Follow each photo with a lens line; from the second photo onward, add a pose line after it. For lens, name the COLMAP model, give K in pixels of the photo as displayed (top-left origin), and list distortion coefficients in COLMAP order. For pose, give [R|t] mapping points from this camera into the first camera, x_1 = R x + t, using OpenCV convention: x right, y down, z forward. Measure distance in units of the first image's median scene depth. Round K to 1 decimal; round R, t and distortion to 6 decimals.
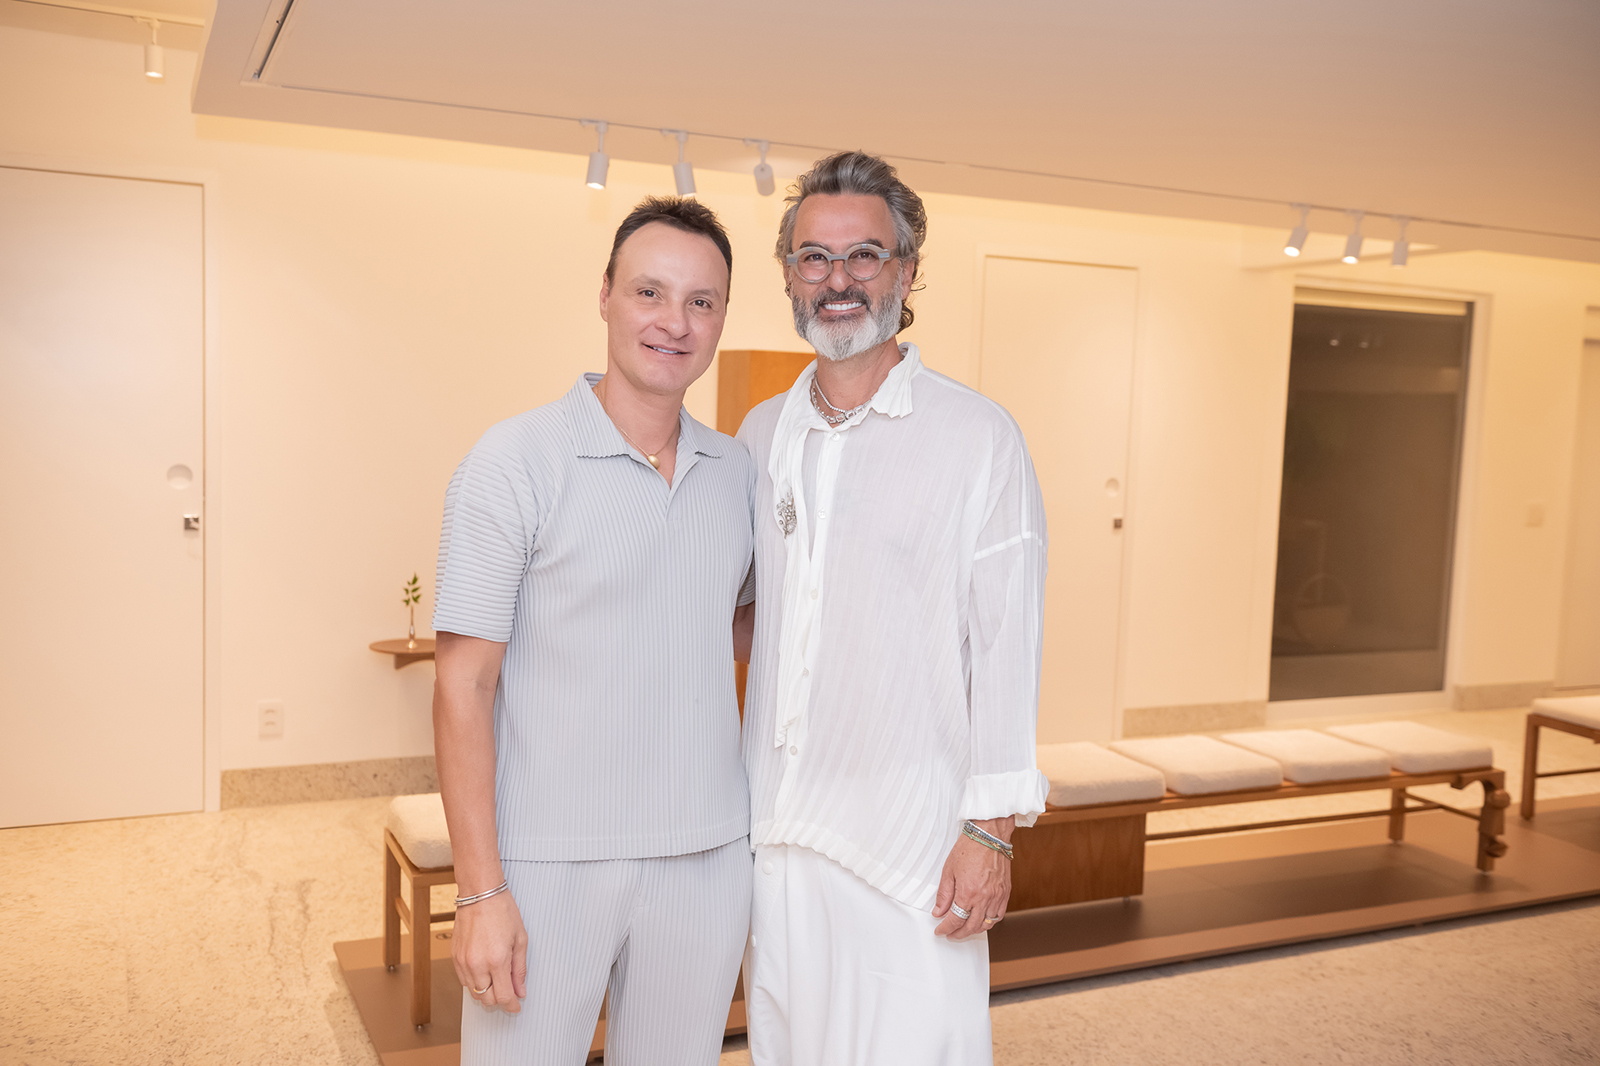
lens RADIAL K [[1480.2, 0, 800.0], [0, 1480.2, 533.0], [0, 0, 1]] dist [0.001735, 0.000235]
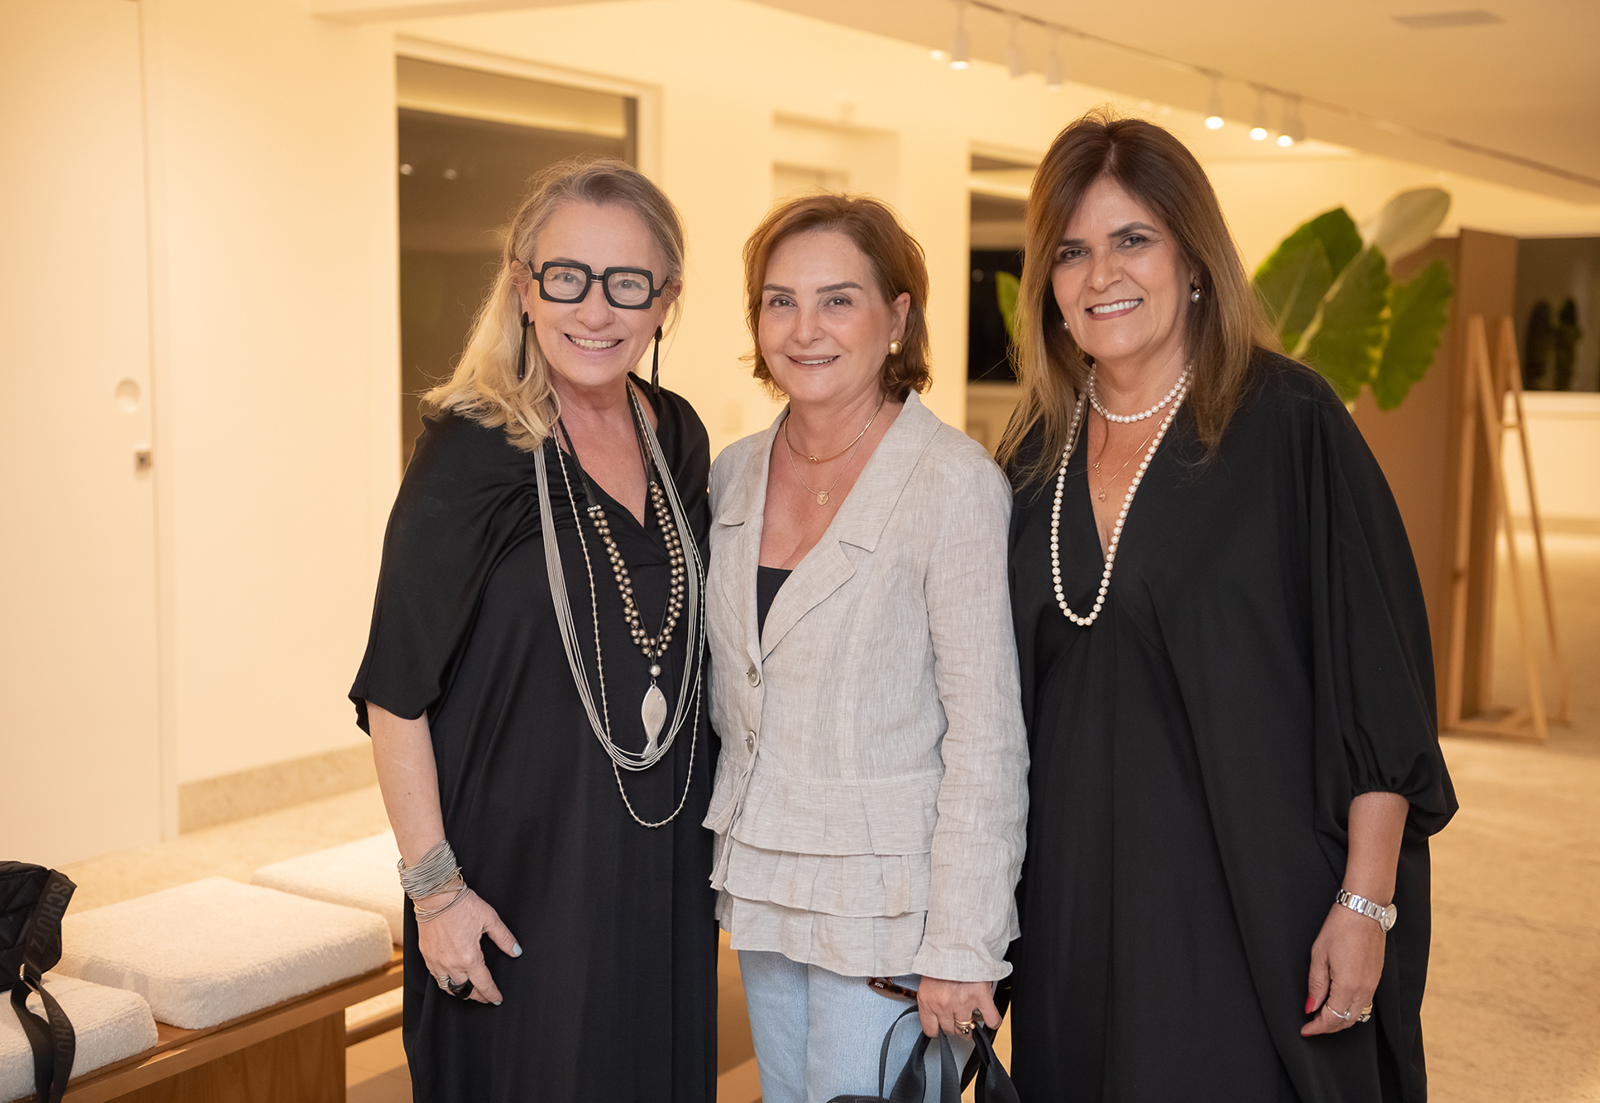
lens RADIAL K [[2082.4, 0, 800.0], [0, 2082.4, 551.5], [0, 0, 1]] dist [0.201601, -0.002037]
pose [[0.834132, -0.080275, 0.545692, -0.020077], [0.062203, 0.996732, 0.051544, 0.002169], [-0.548046, -0.009051, 0.836399, 0.188641]]
